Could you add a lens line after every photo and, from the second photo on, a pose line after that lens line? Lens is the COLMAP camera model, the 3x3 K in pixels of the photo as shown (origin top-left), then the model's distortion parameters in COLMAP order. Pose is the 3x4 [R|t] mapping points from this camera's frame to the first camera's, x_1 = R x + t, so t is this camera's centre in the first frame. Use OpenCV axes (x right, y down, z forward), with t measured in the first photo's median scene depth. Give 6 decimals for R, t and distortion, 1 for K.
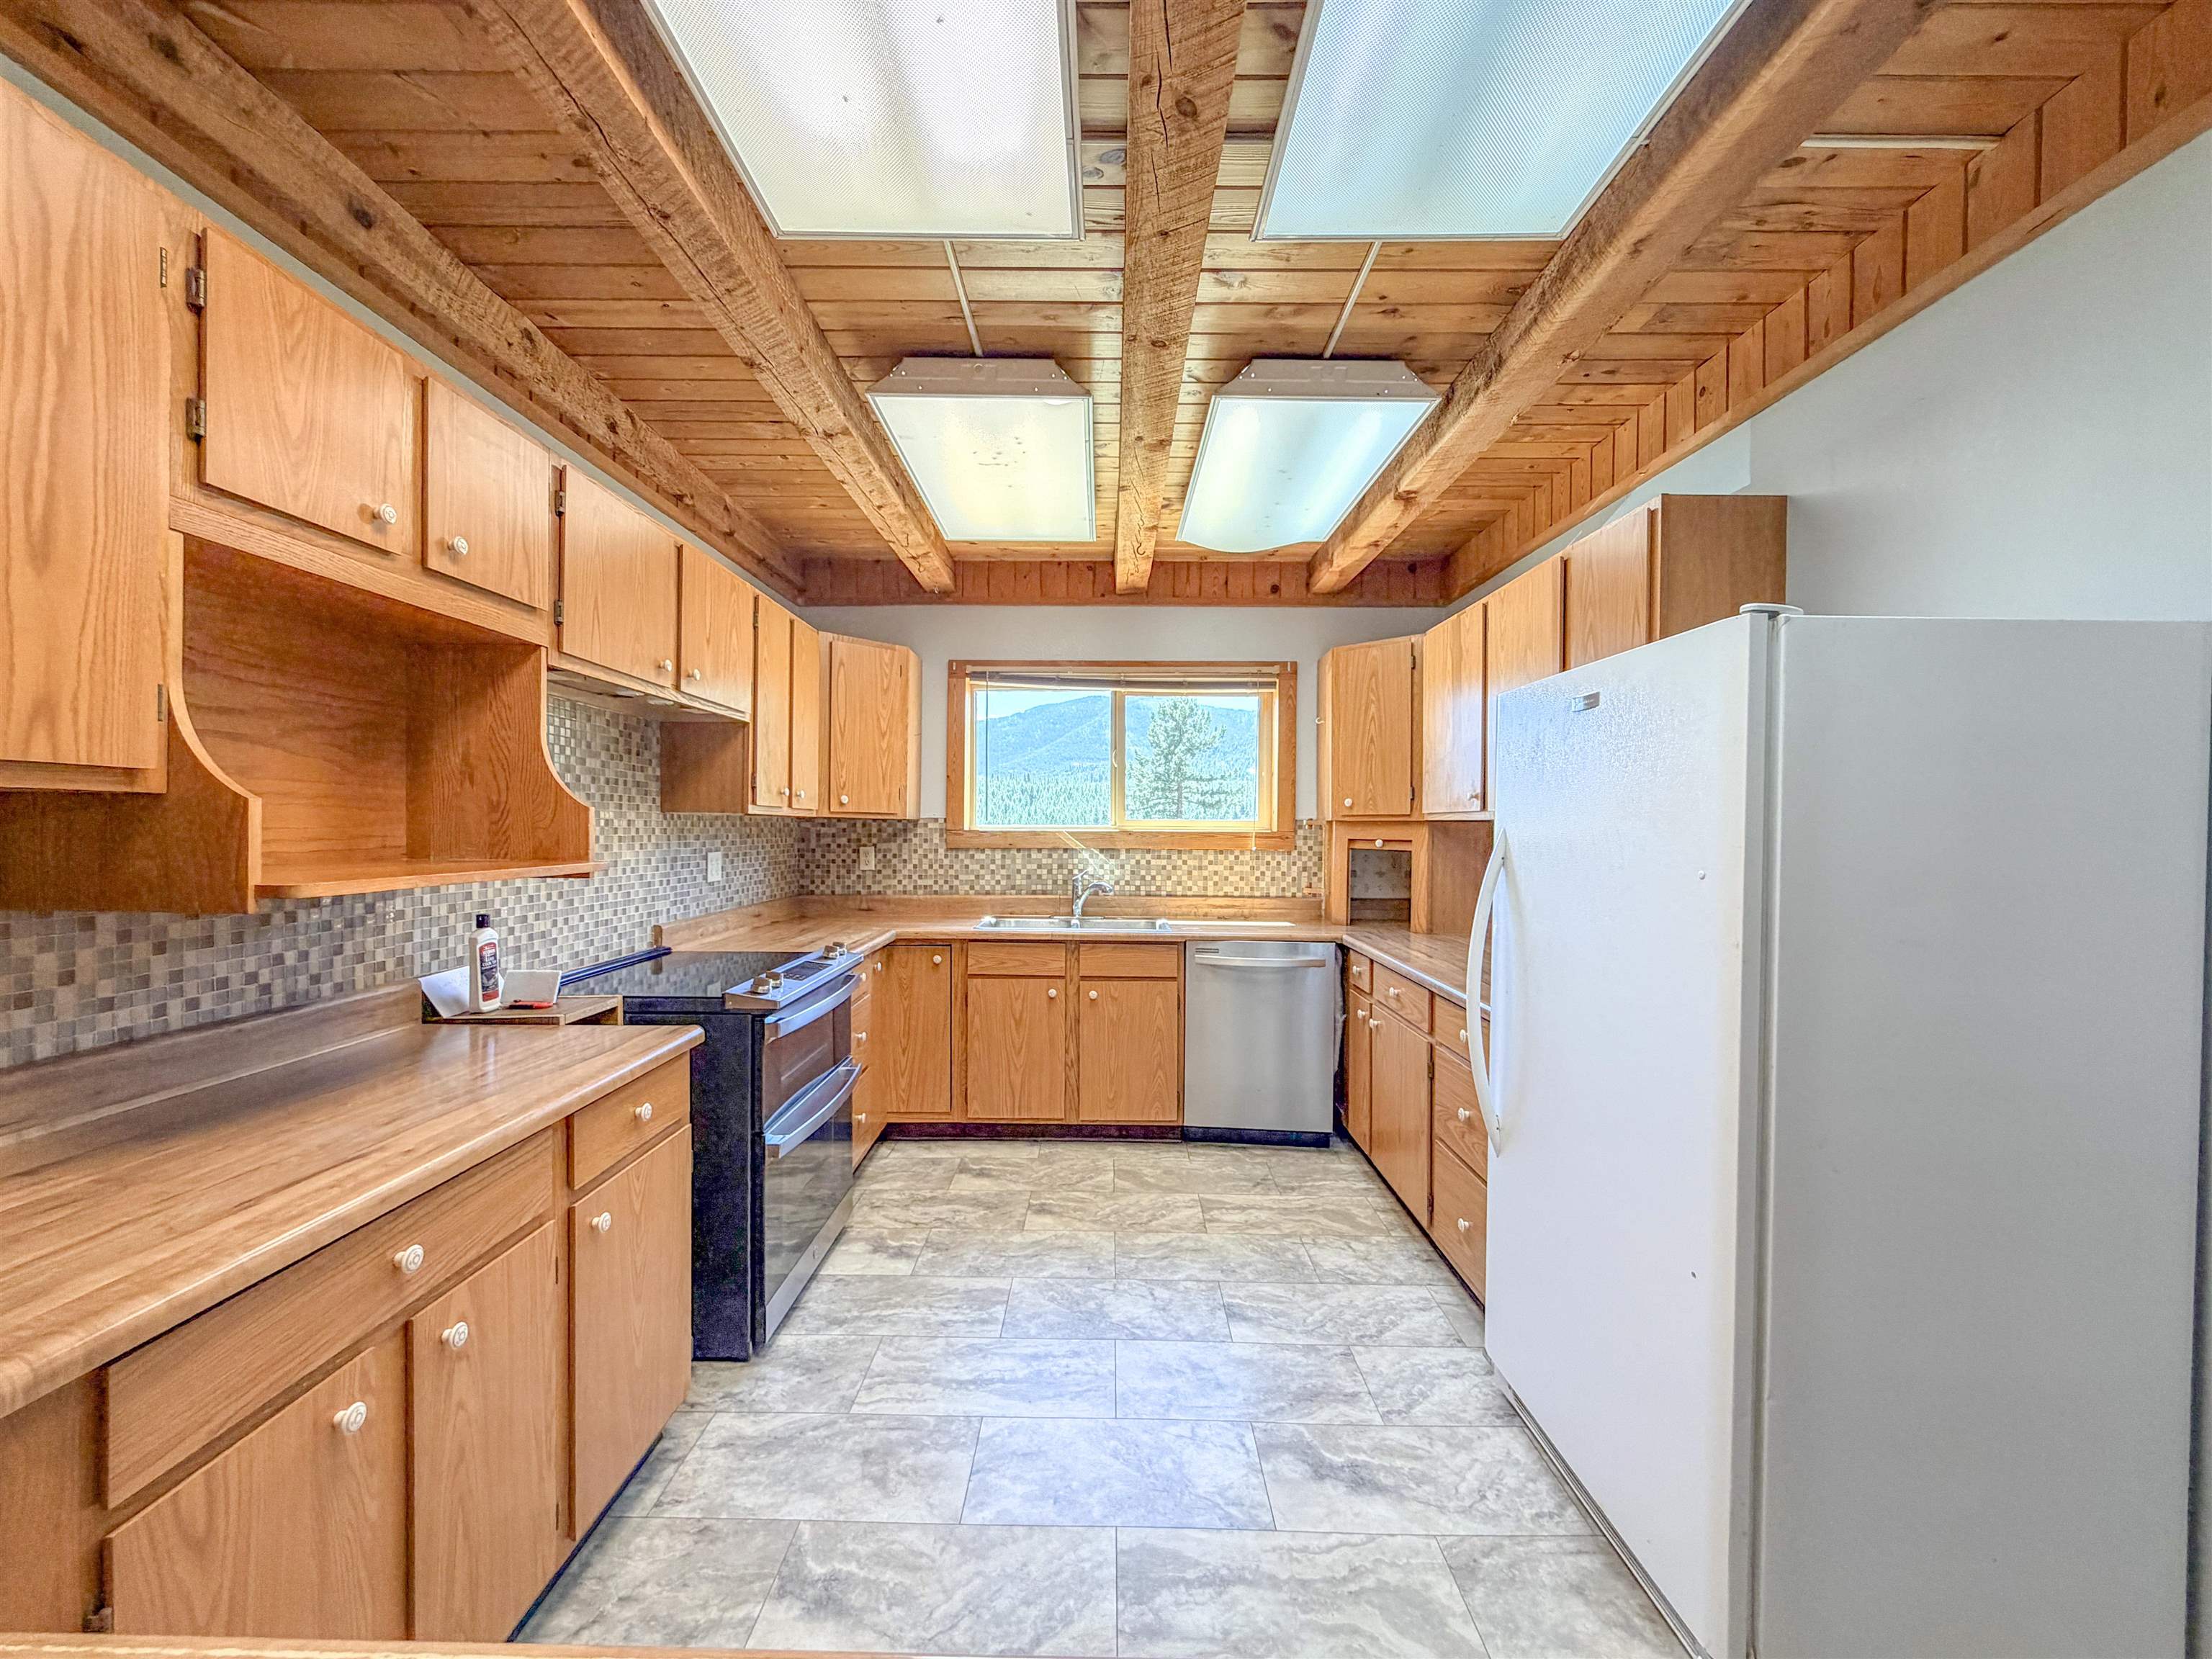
lens RADIAL K [[895.3, 0, 1102.2], [0, 895.3, 868.8], [0, 0, 1]] dist [-0.000121, 0.000164]
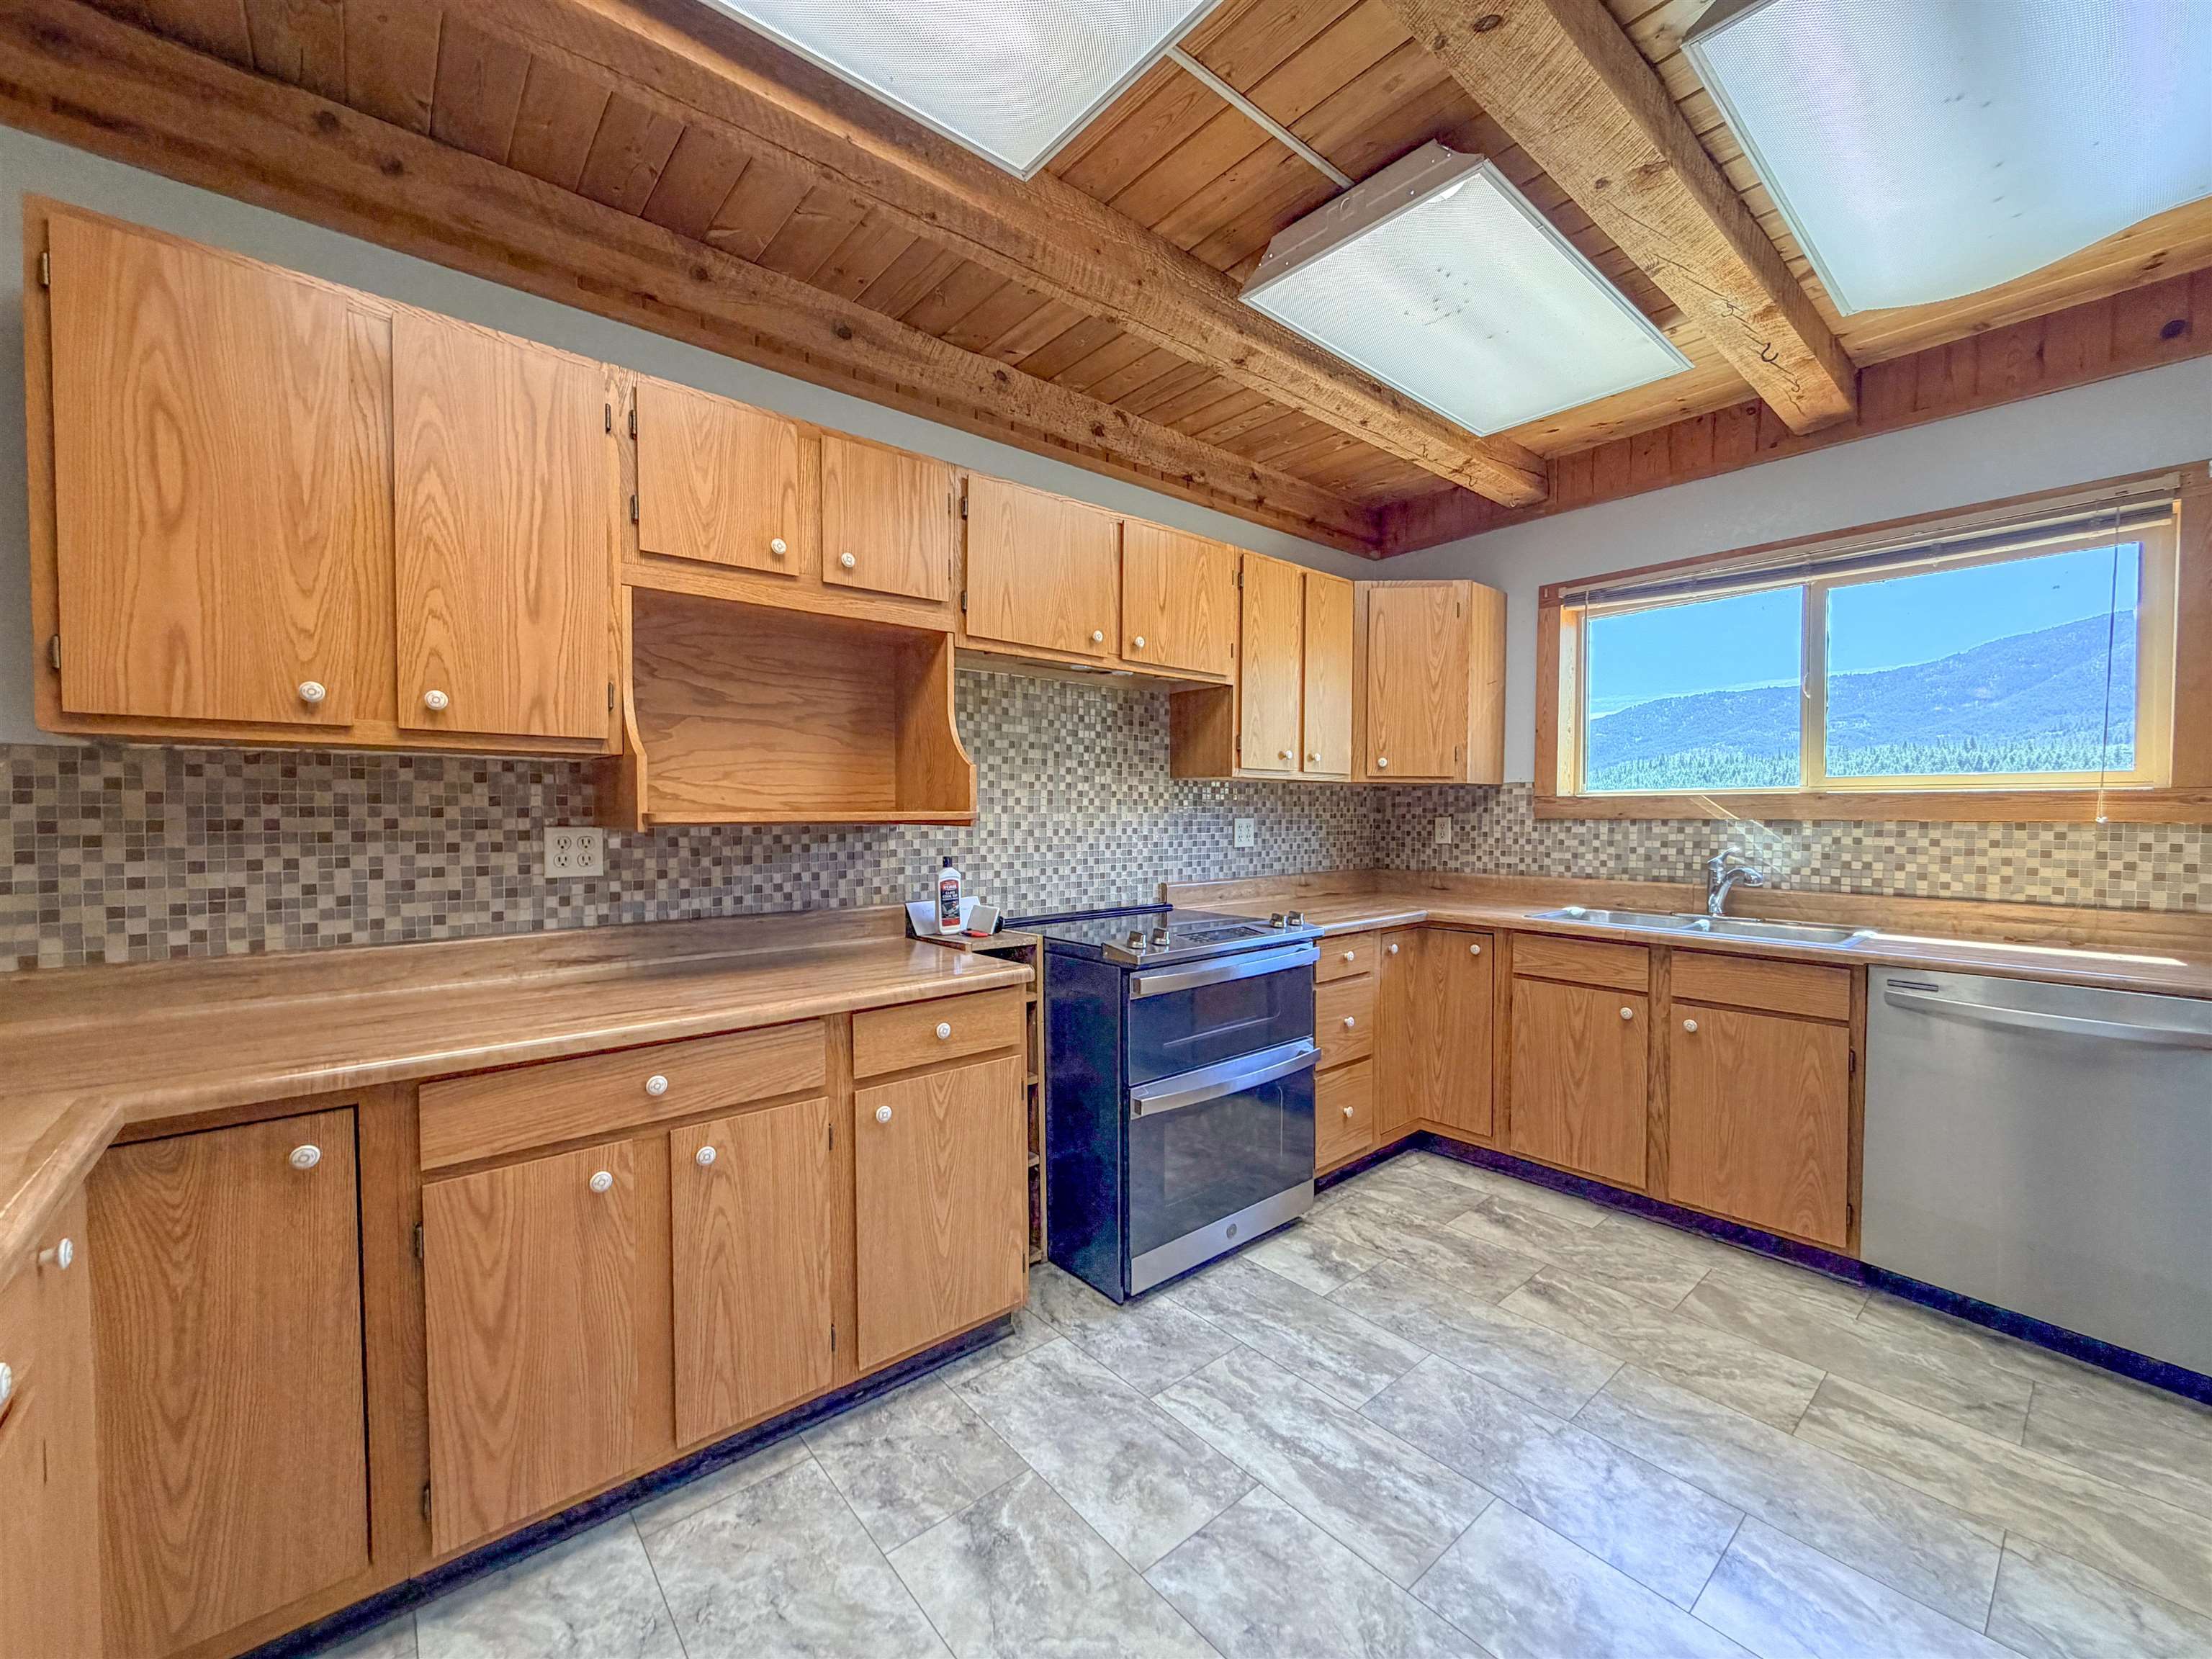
lens RADIAL K [[884.3, 0, 1075.9], [0, 884.3, 858.9], [0, 0, 1]] dist [-0.001169, 0.000147]
pose [[0.646175, 0.036368, -0.762322, 0.267821], [-0.032727, 0.999266, 0.019931, 0.017135], [0.762487, 0.012070, 0.646891, 0.247669]]
